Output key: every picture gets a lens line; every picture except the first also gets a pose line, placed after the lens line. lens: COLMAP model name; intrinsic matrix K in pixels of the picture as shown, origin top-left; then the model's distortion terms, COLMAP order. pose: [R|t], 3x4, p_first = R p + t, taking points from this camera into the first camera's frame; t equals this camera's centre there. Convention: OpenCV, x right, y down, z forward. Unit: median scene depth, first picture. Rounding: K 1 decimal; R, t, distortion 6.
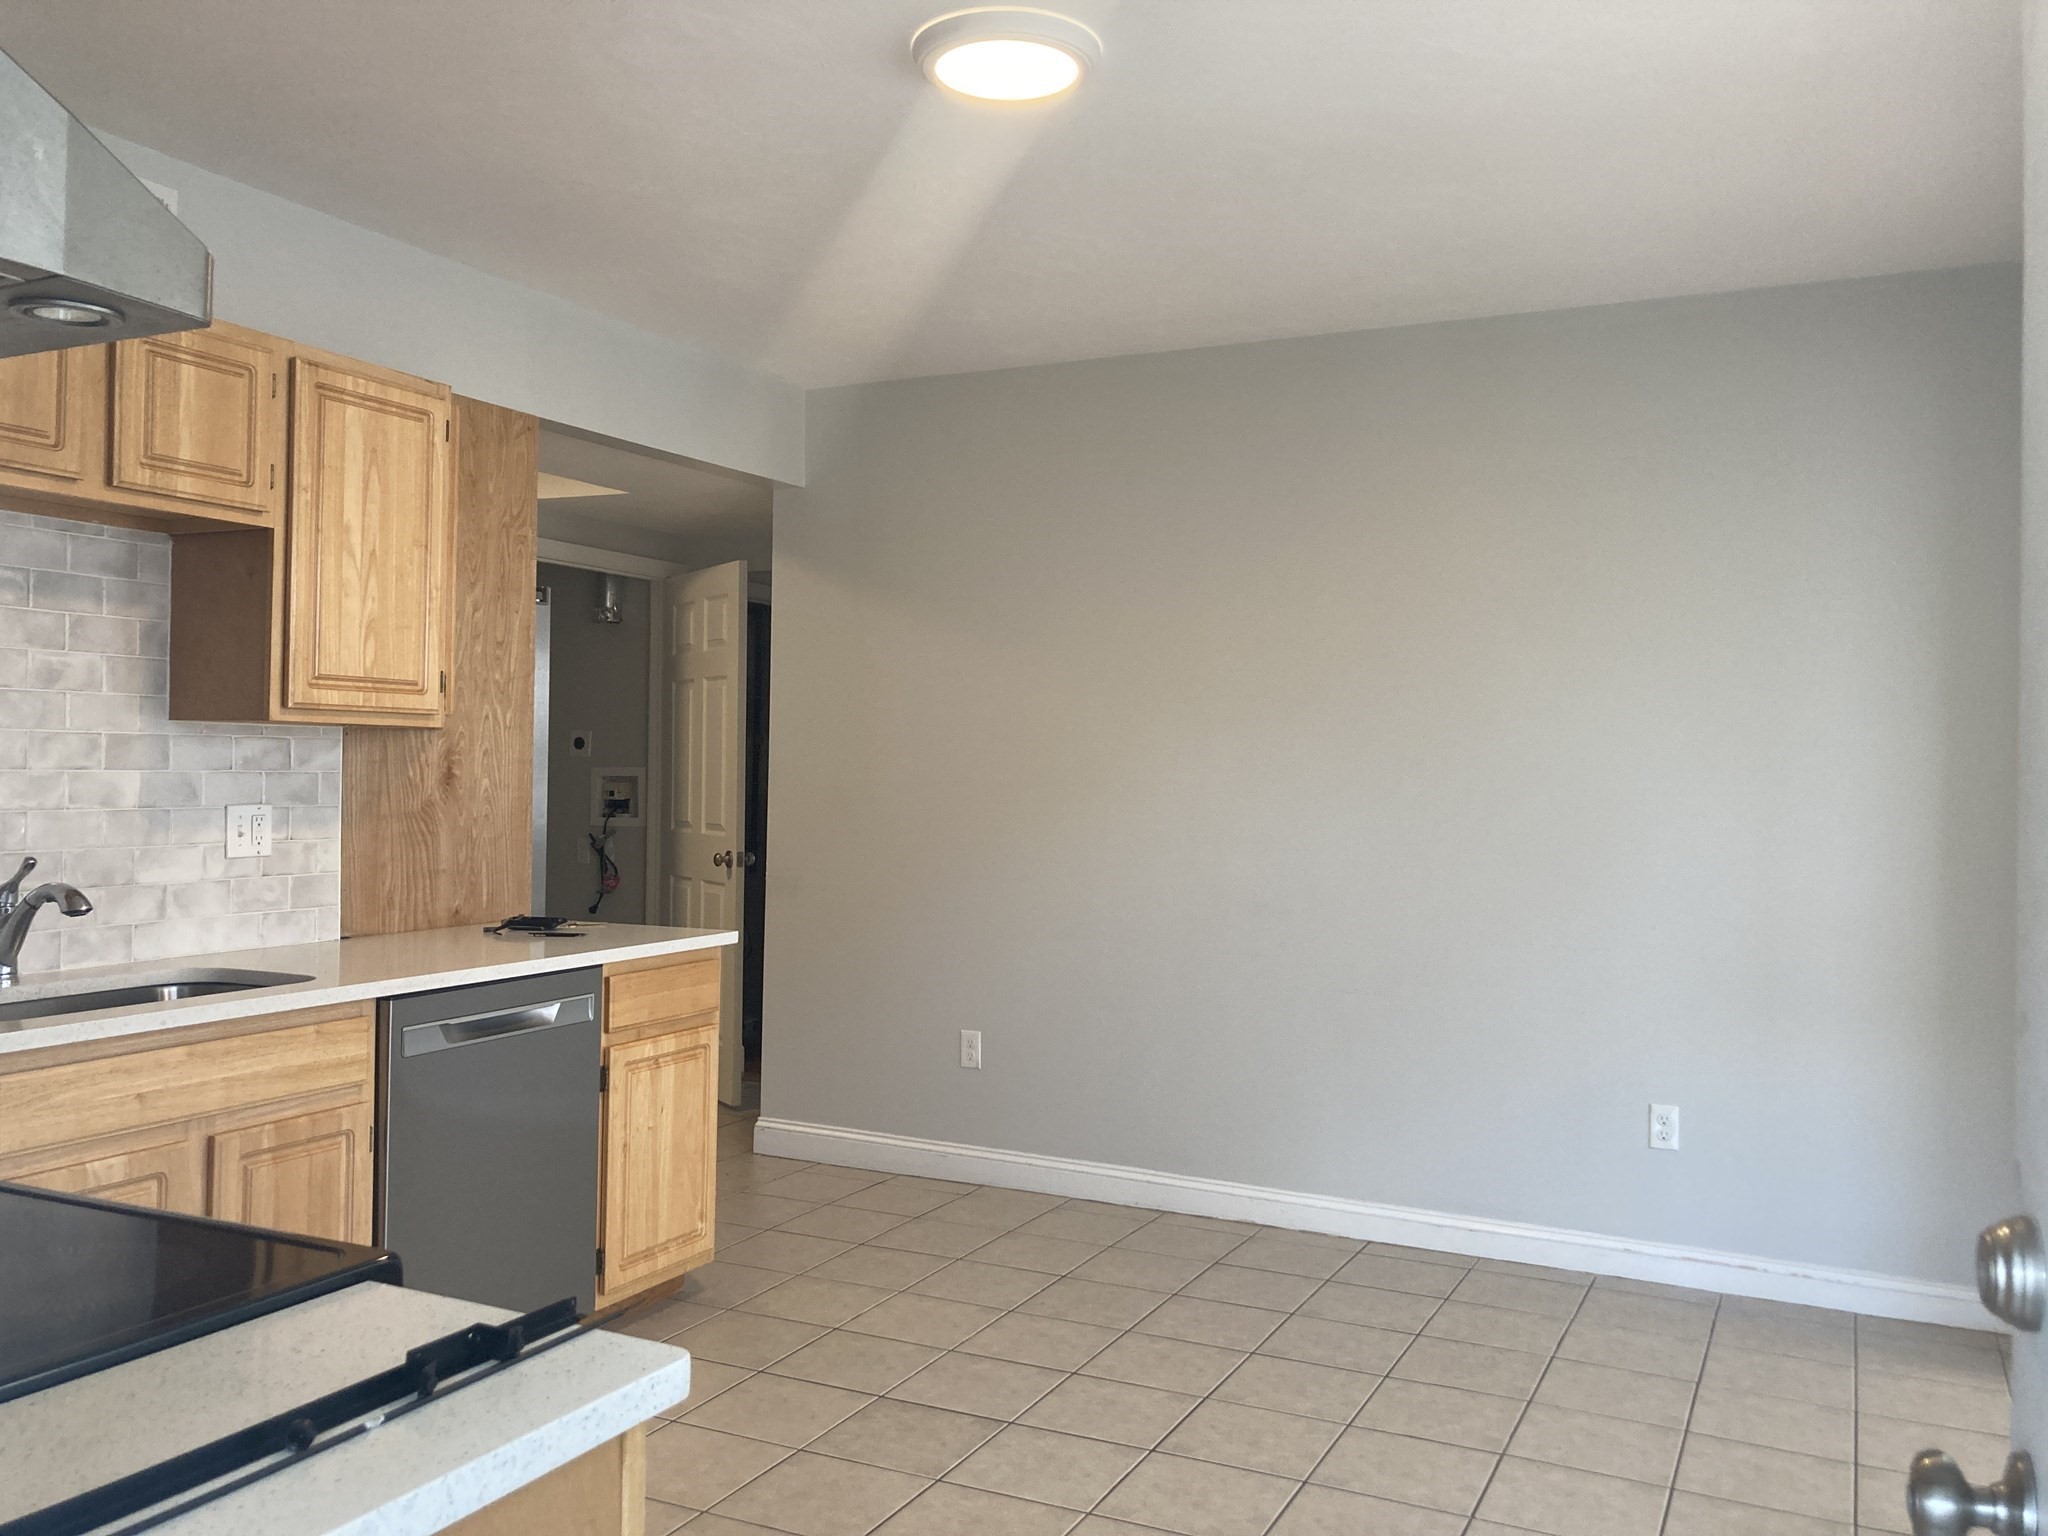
lens RADIAL K [[1702.5, 0, 1023.3], [0, 1702.5, 763.8], [0, 0, 1]] dist [0.002678, 0.001946]
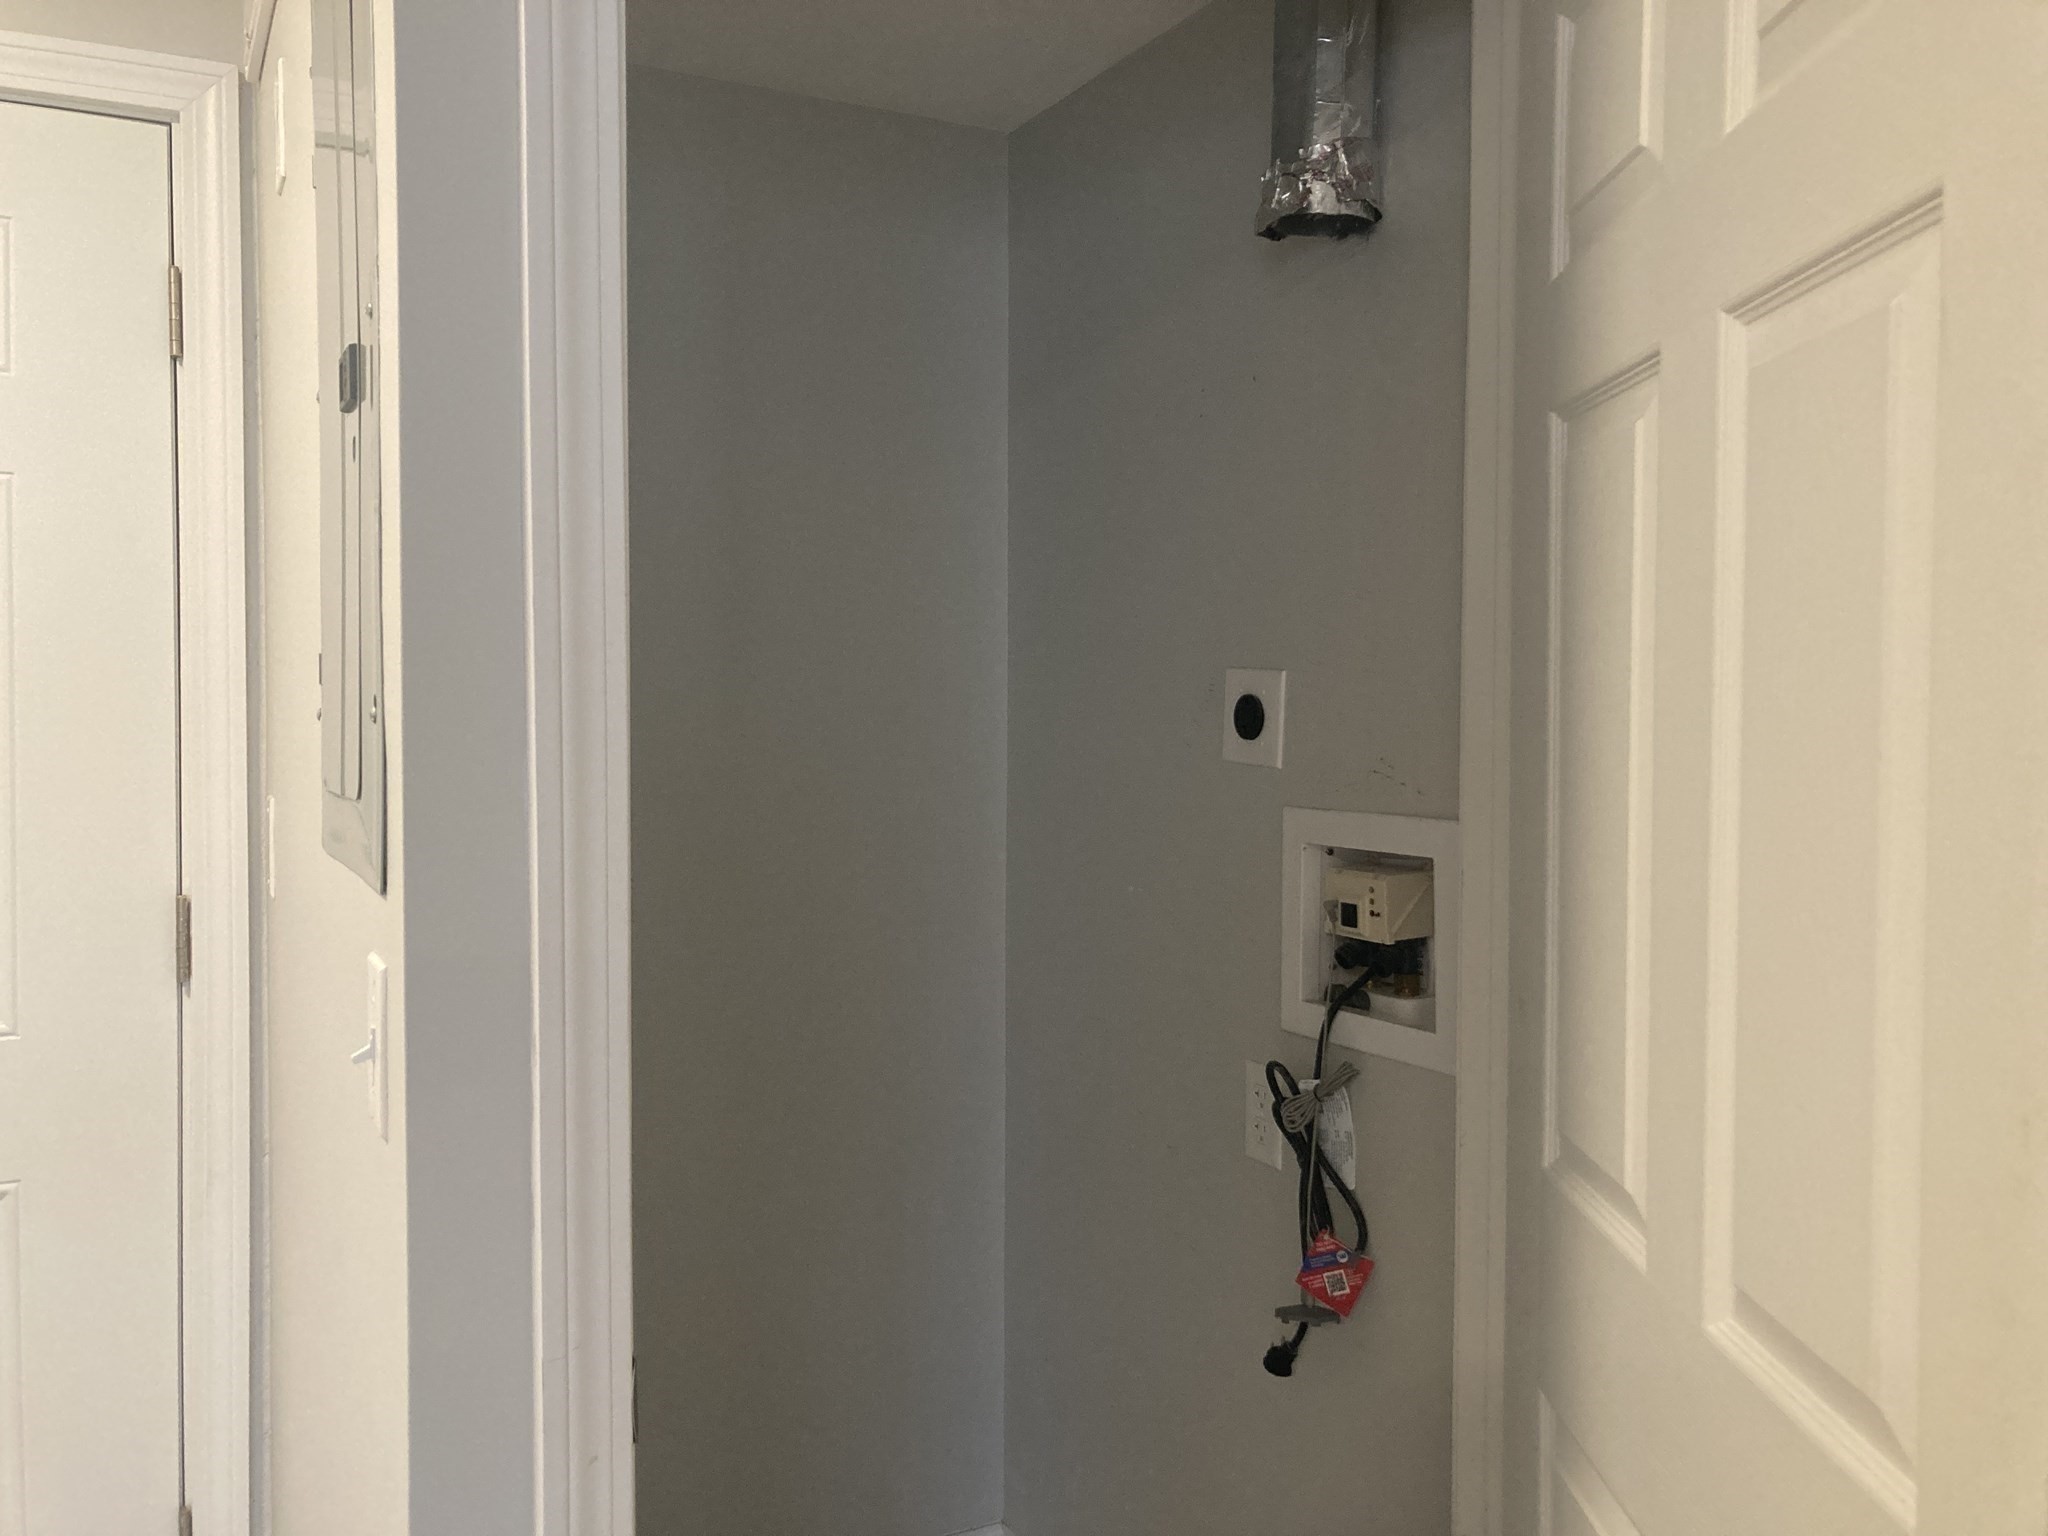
lens RADIAL K [[1702.5, 0, 1023.1], [0, 1702.5, 764.7], [0, 0, 1]] dist [0.002678, 0.001946]
pose [[0.831595, 0.005315, -0.555357, -0.141592], [0.013795, 0.999448, 0.030223, -0.013434], [0.555211, -0.032795, 0.831063, 0.763995]]
